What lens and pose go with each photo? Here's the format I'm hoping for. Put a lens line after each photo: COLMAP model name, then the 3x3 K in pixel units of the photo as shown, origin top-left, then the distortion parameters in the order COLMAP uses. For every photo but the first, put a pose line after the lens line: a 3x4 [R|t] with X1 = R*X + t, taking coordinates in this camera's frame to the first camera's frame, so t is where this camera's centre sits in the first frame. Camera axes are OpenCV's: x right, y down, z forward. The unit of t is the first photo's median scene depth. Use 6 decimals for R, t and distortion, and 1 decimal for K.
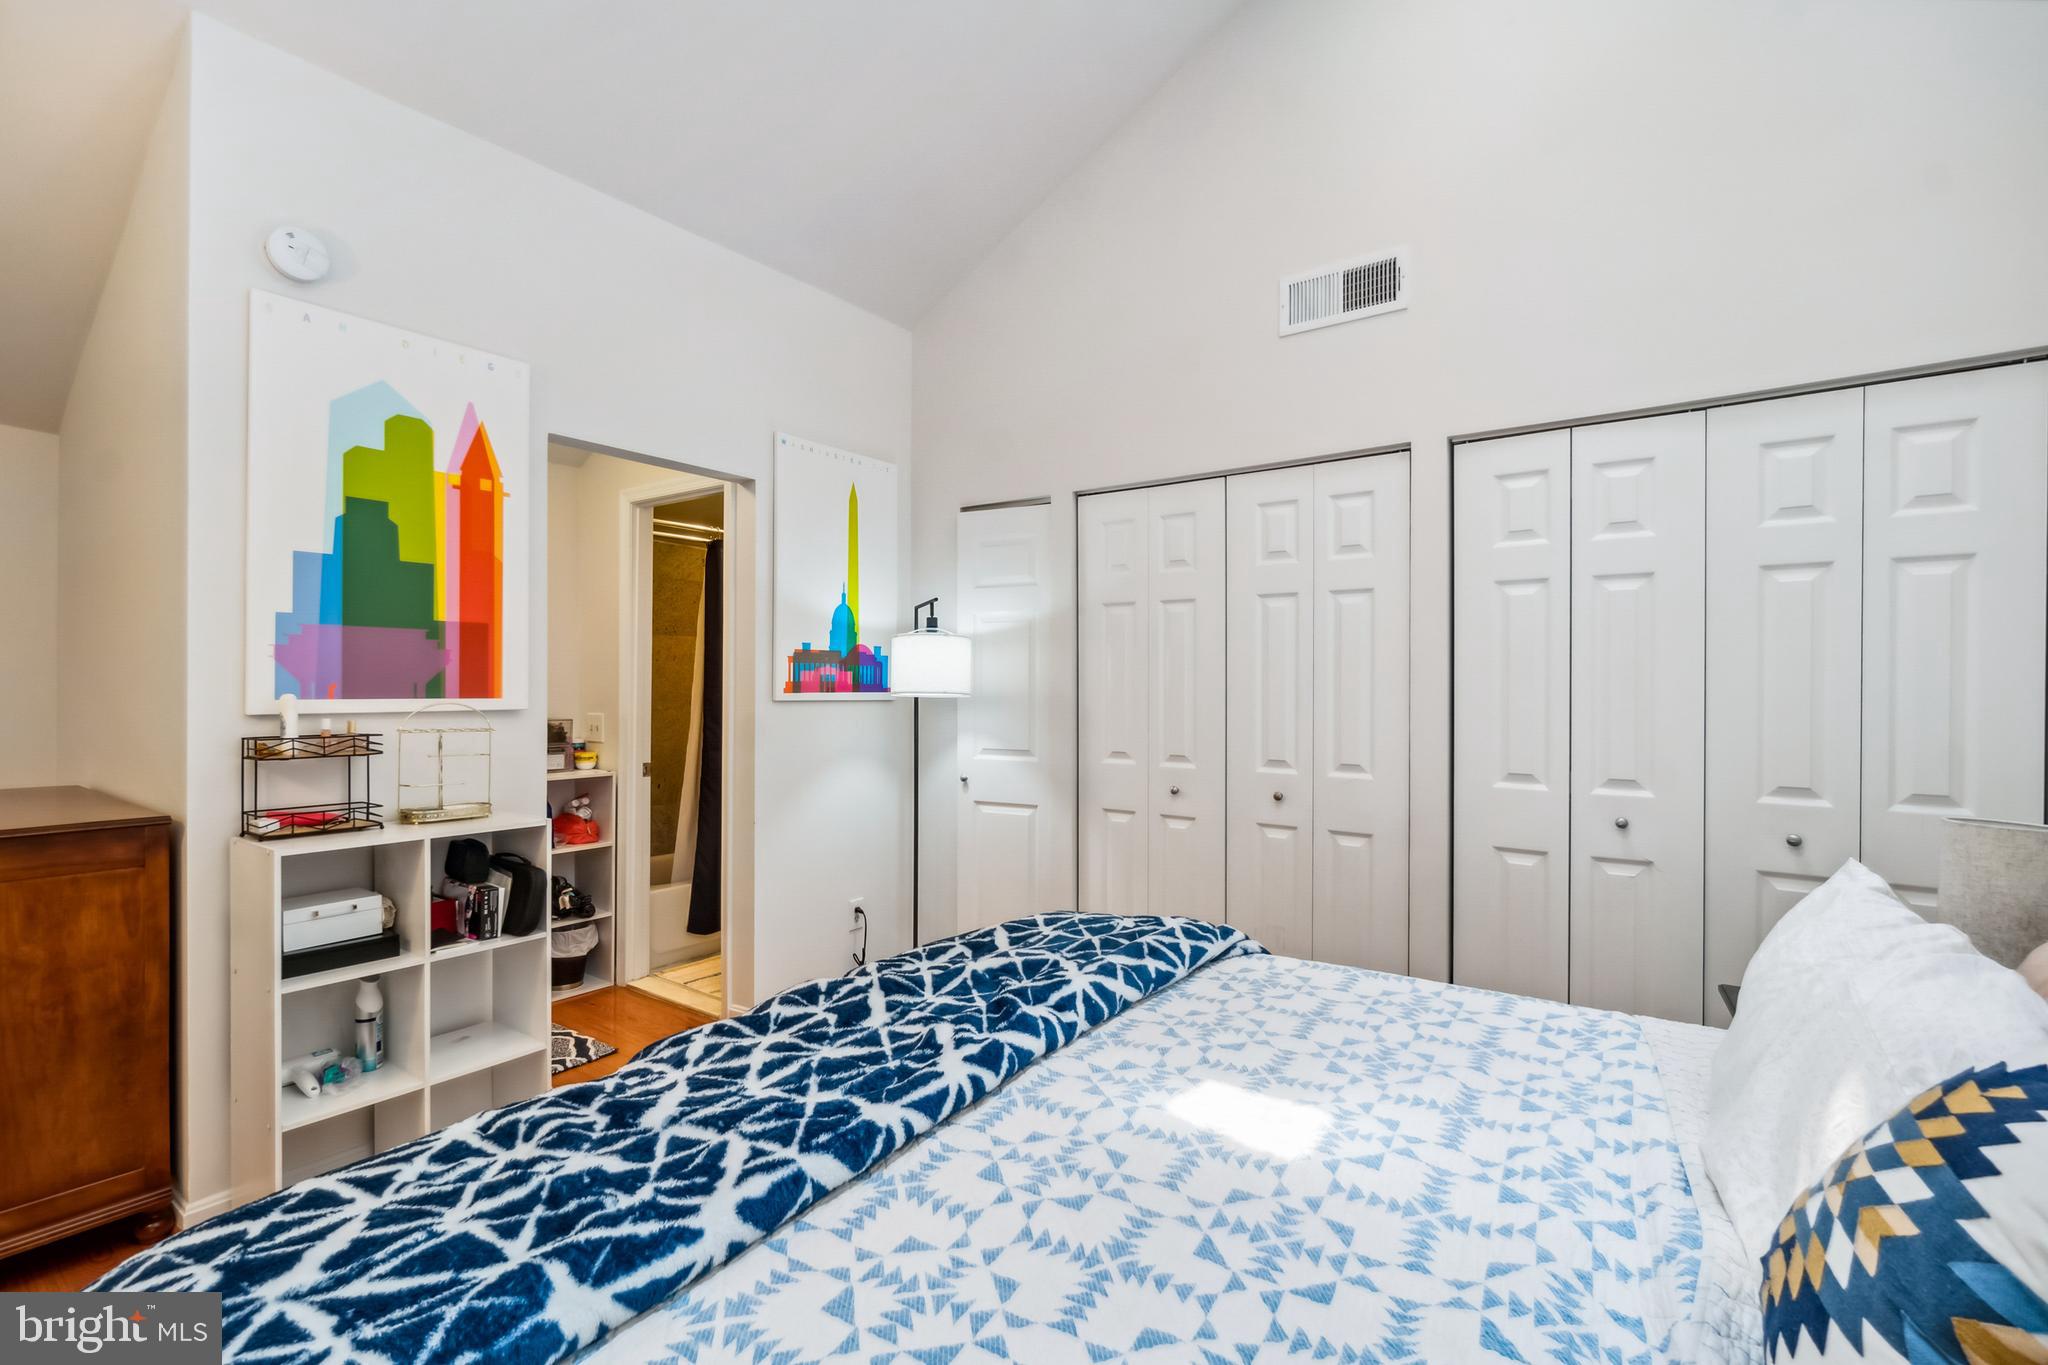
lens RADIAL K [[933.9, 0, 965.0], [0, 933.9, 686.4], [0, 0, 1]] dist [-0.002015, 0.001596]
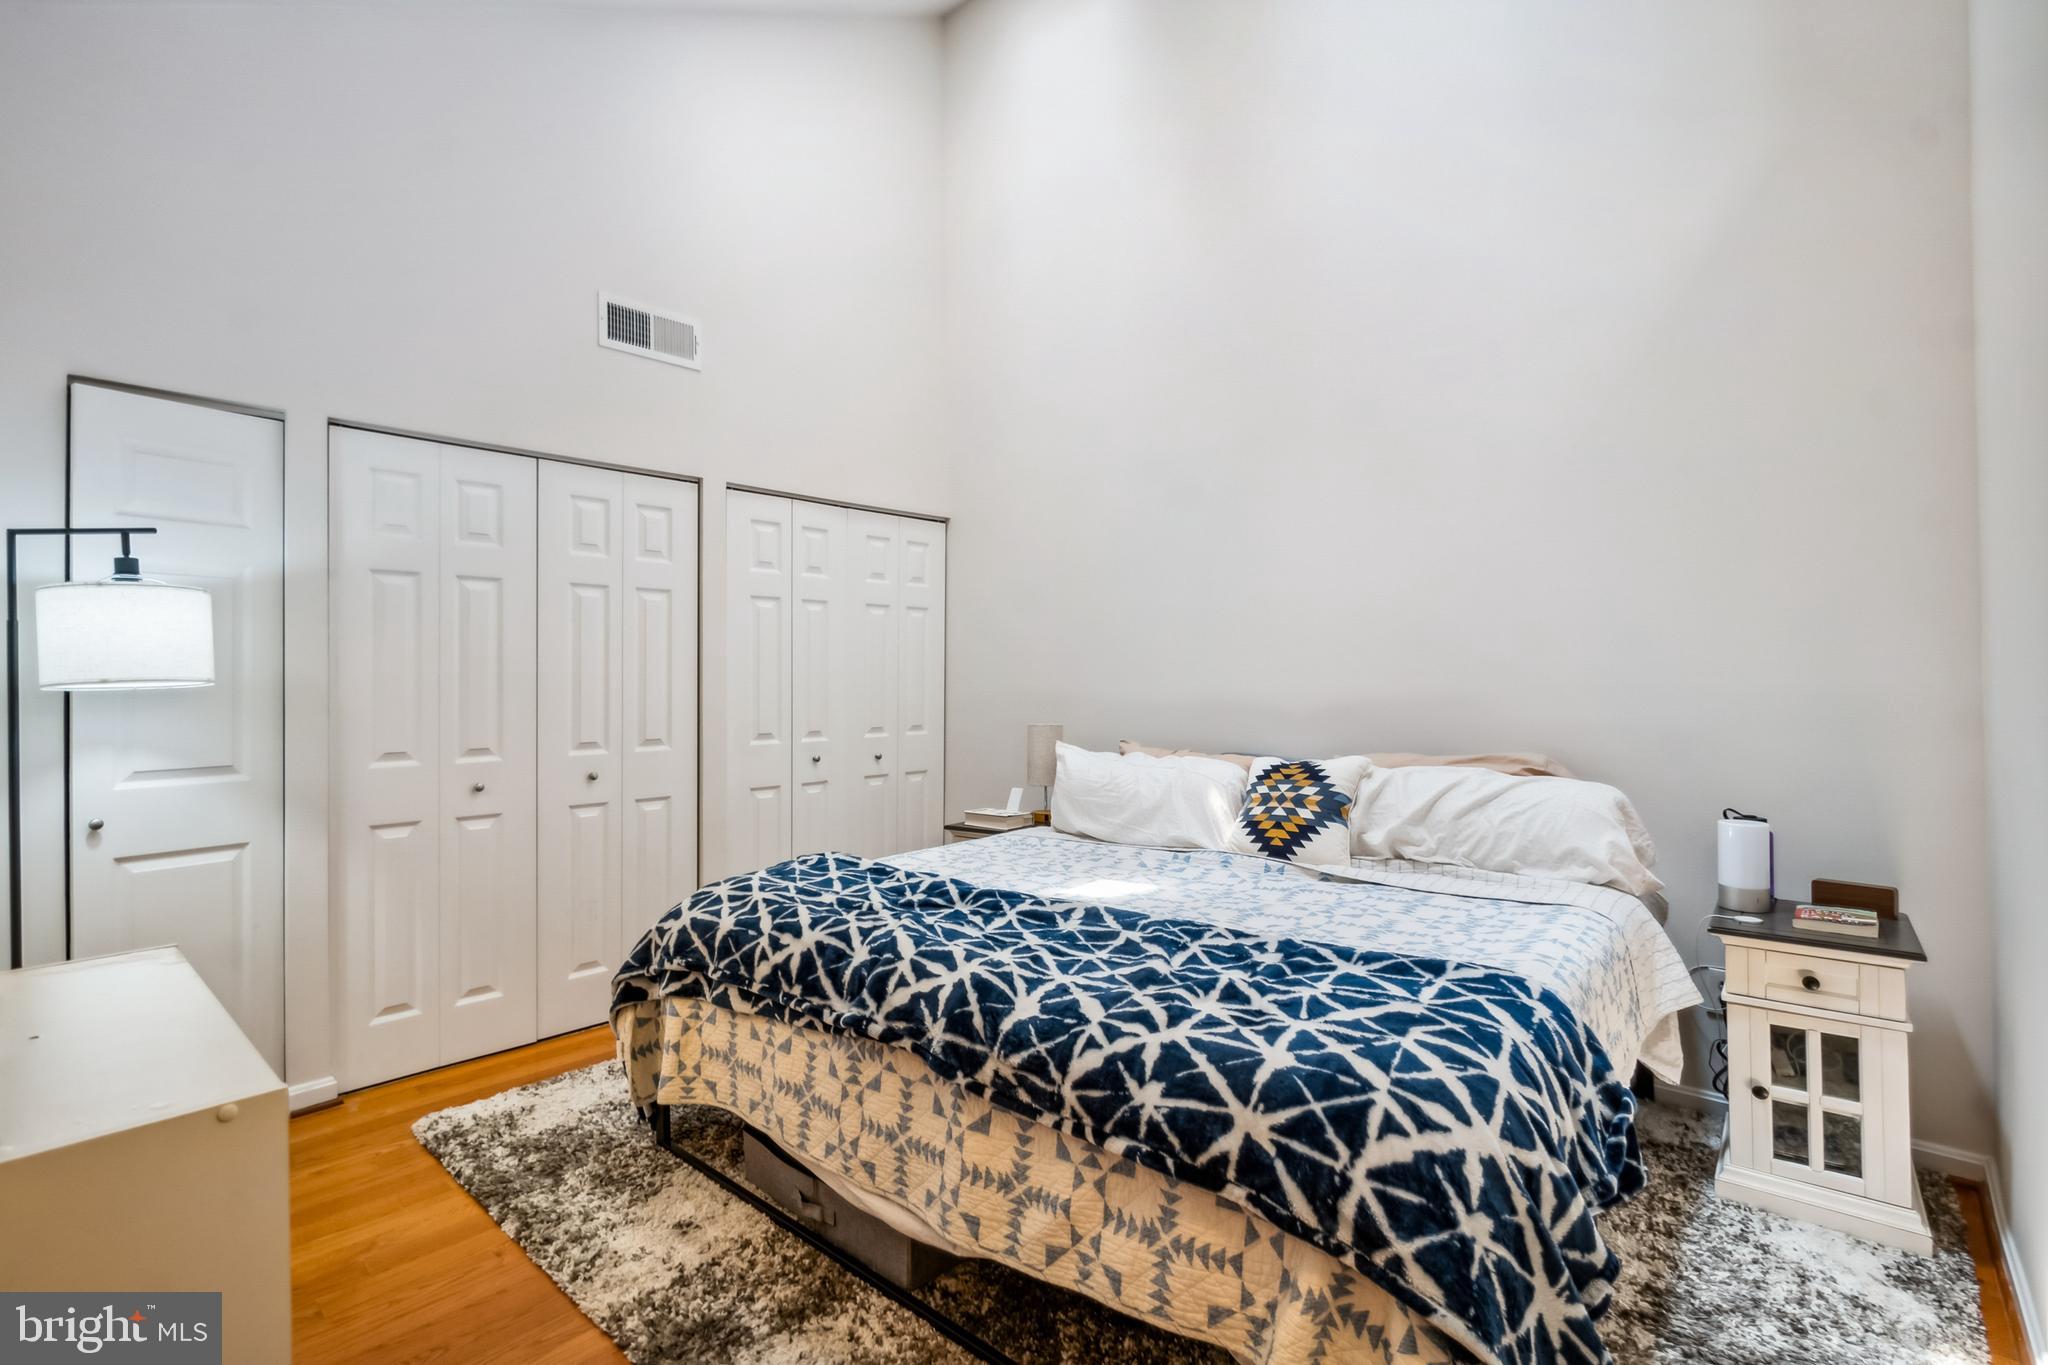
lens RADIAL K [[933.9, 0, 1022.5], [0, 933.9, 679.4], [0, 0, 1]] dist [-0.002015, 0.001596]
pose [[0.080437, -0.001272, 0.996759, -0.861441], [0.011195, 0.999937, 0.000373, 0.016676], [-0.996697, 0.011129, 0.080446, 0.544622]]
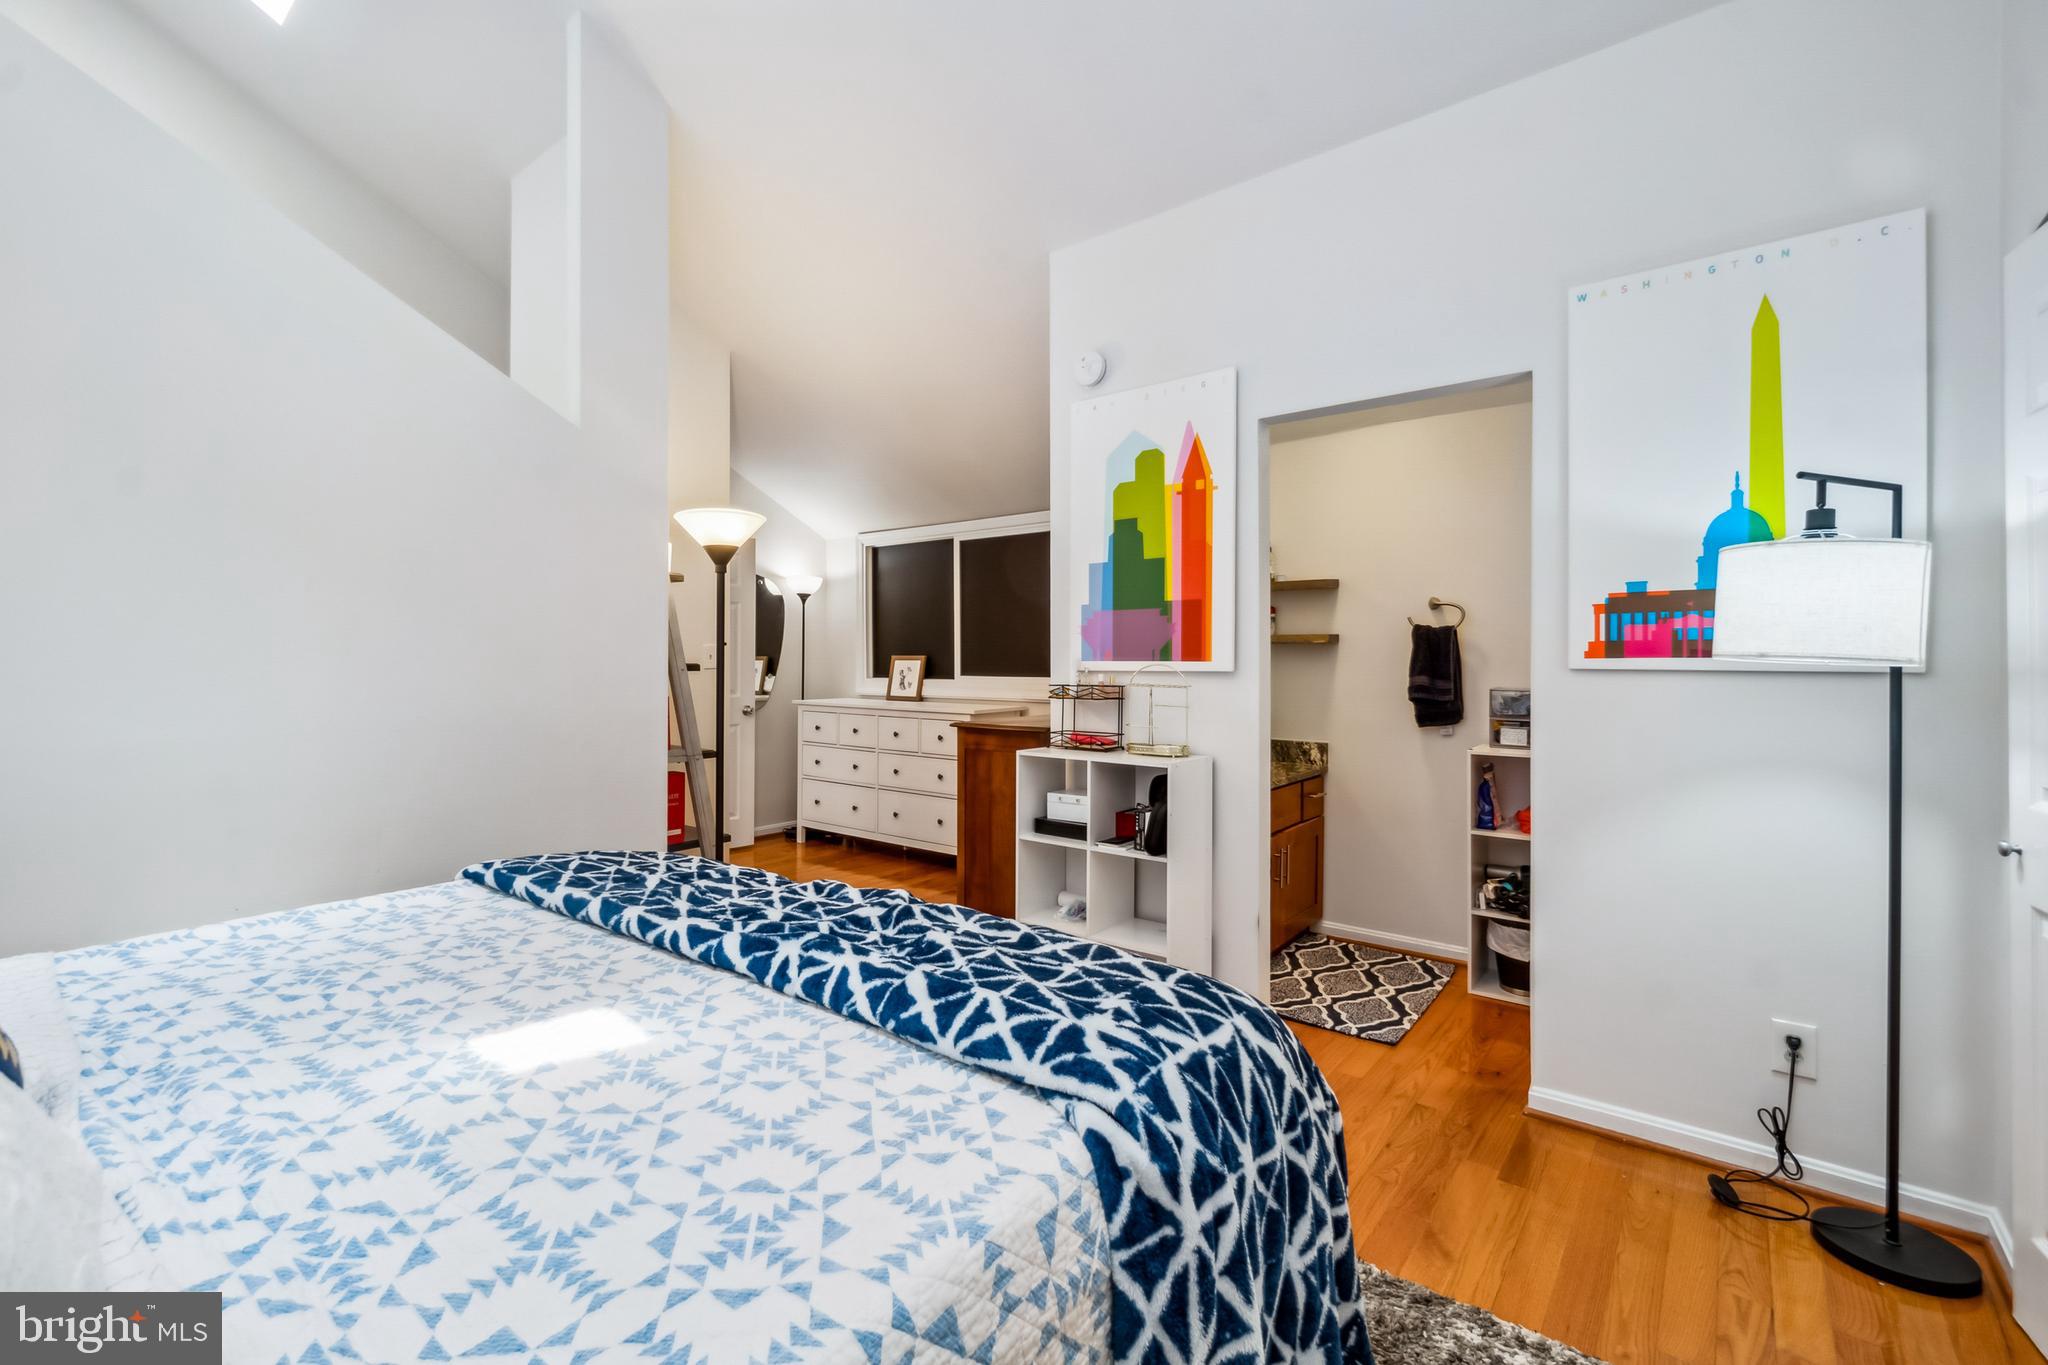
lens RADIAL K [[933.9, 0, 1022.6], [0, 933.9, 667.9], [0, 0, 1]] dist [-0.002015, 0.001596]
pose [[-0.046946, 0.002951, -0.998893, 0.722432], [-0.002916, 0.999991, 0.003092, 0.018410], [0.998893, 0.003057, -0.046937, 0.855099]]
